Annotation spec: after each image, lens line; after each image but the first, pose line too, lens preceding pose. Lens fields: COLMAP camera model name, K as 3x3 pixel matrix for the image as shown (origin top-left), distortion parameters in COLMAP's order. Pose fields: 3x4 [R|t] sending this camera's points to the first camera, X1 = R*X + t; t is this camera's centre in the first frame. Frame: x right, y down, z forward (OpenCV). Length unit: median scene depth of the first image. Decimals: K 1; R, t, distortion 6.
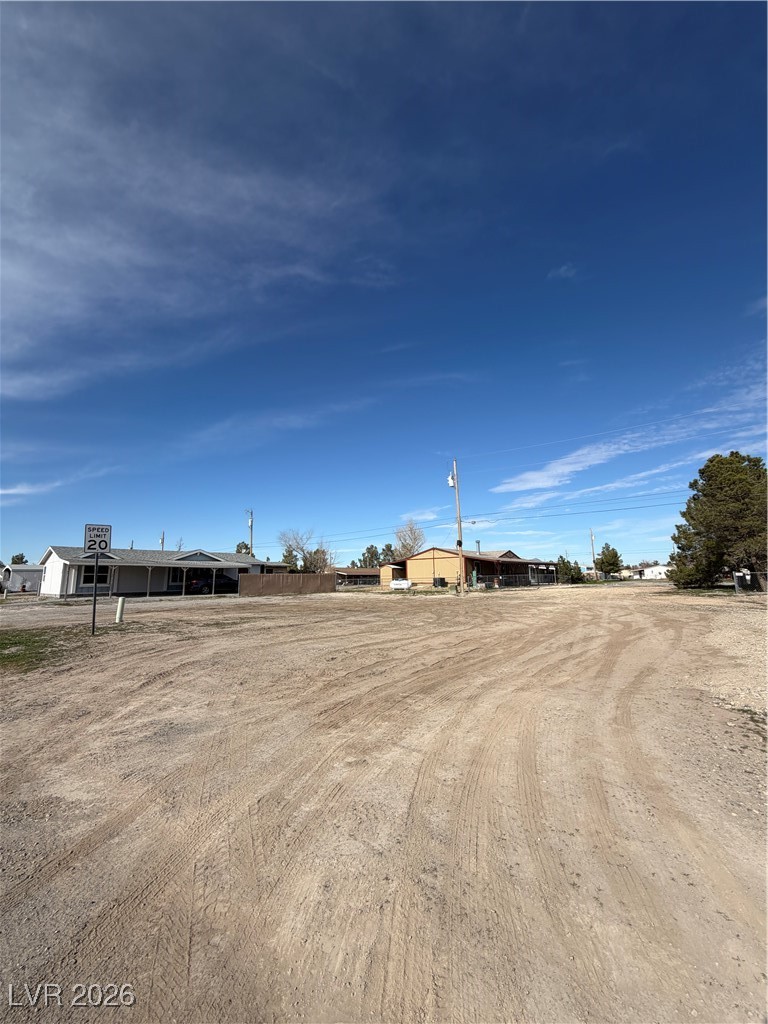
lens RADIAL K [[408.1, 0, 384.0], [0, 408.1, 512.0], [0, 0, 1]] dist [0.000153, 0.000309]
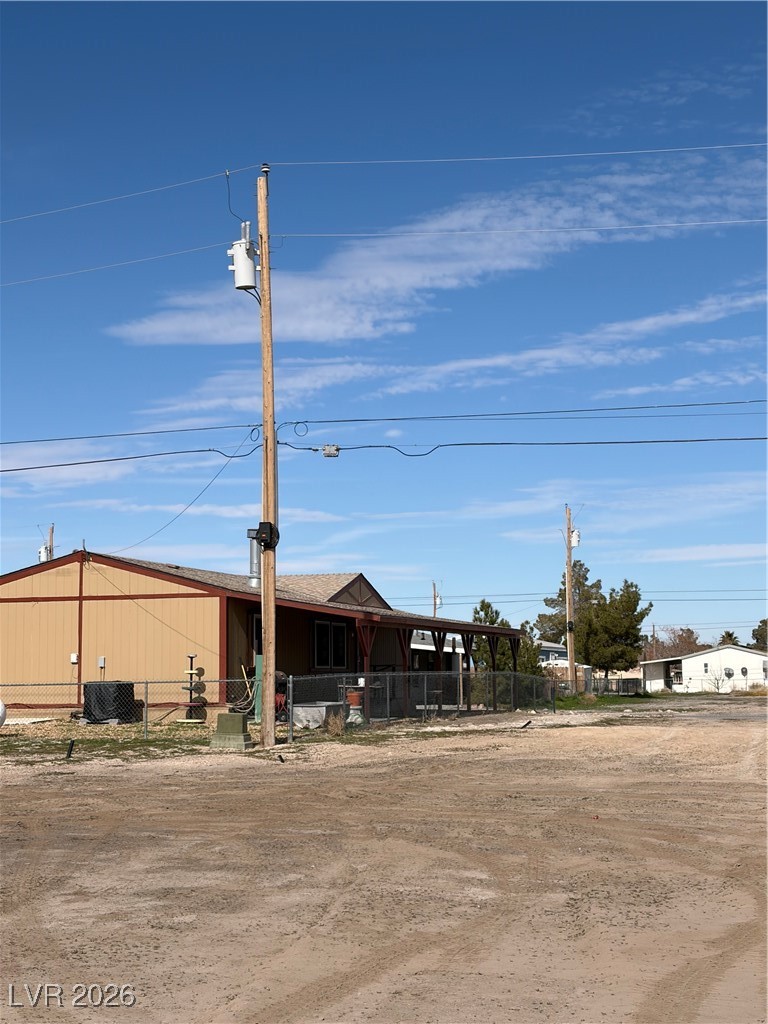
lens RADIAL K [[1679.0, 0, 384.0], [0, 1679.0, 512.0], [0, 0, 1]] dist [0.174155, -0.043323]
pose [[0.909493, 0.047933, 0.412948, -0.360108], [-0.071607, 0.996547, 0.042036, 0.043174], [-0.409507, -0.067801, 0.909784, 0.232792]]
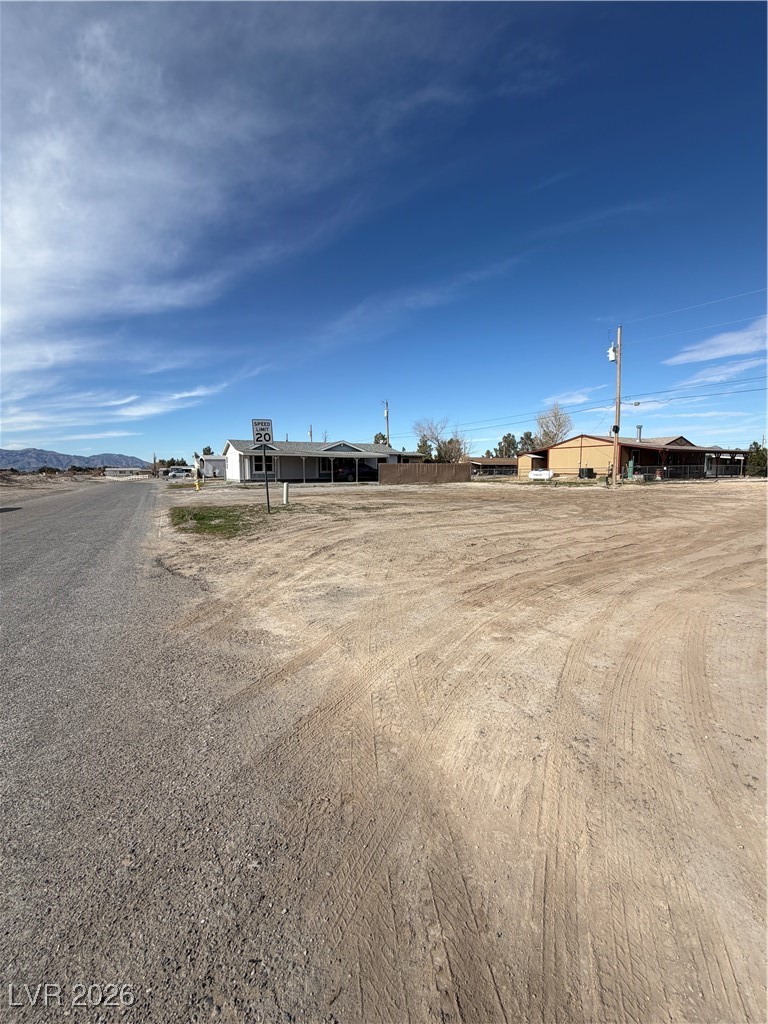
lens RADIAL K [[408.1, 0, 384.0], [0, 408.1, 512.0], [0, 0, 1]] dist [0.000153, 0.000309]
pose [[0.948511, 0.040446, -0.314151, -0.009096], [0.044299, 0.965127, 0.258008, 0.001740], [0.313631, -0.258640, 0.913642, 0.003767]]
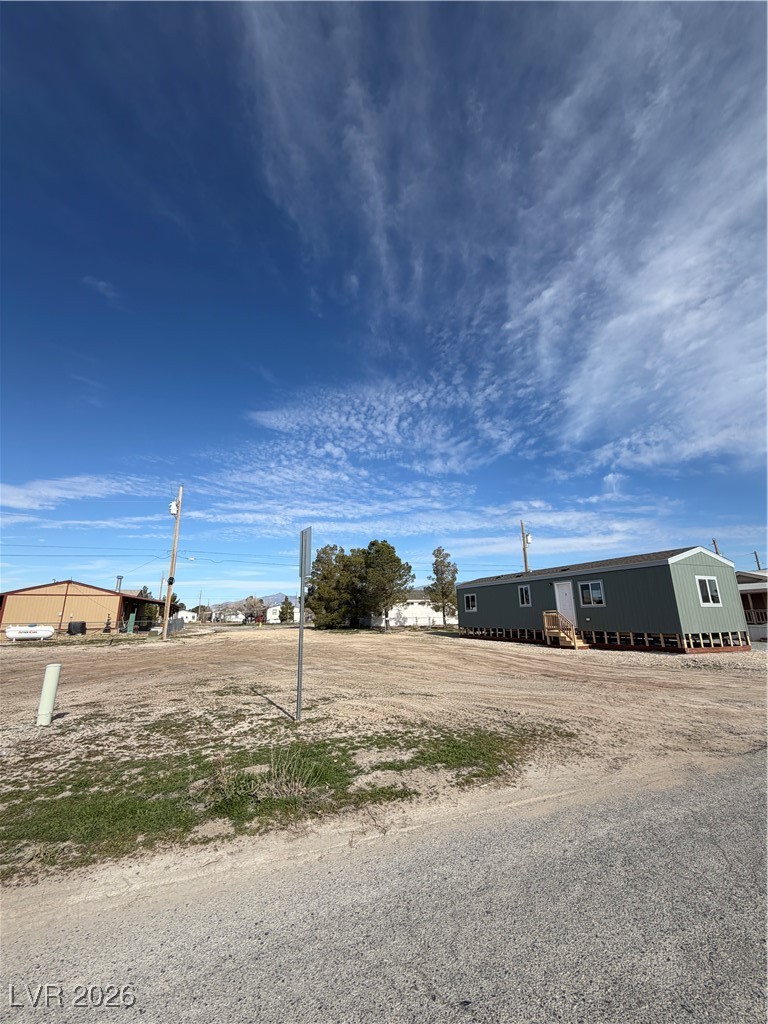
lens RADIAL K [[408.1, 0, 384.0], [0, 408.1, 512.0], [0, 0, 1]] dist [0.000153, 0.000309]
pose [[0.407290, 0.233167, 0.883033, -1.017428], [-0.139258, 0.971411, -0.192272, 0.091914], [-0.902619, -0.044659, 0.428117, 0.543207]]
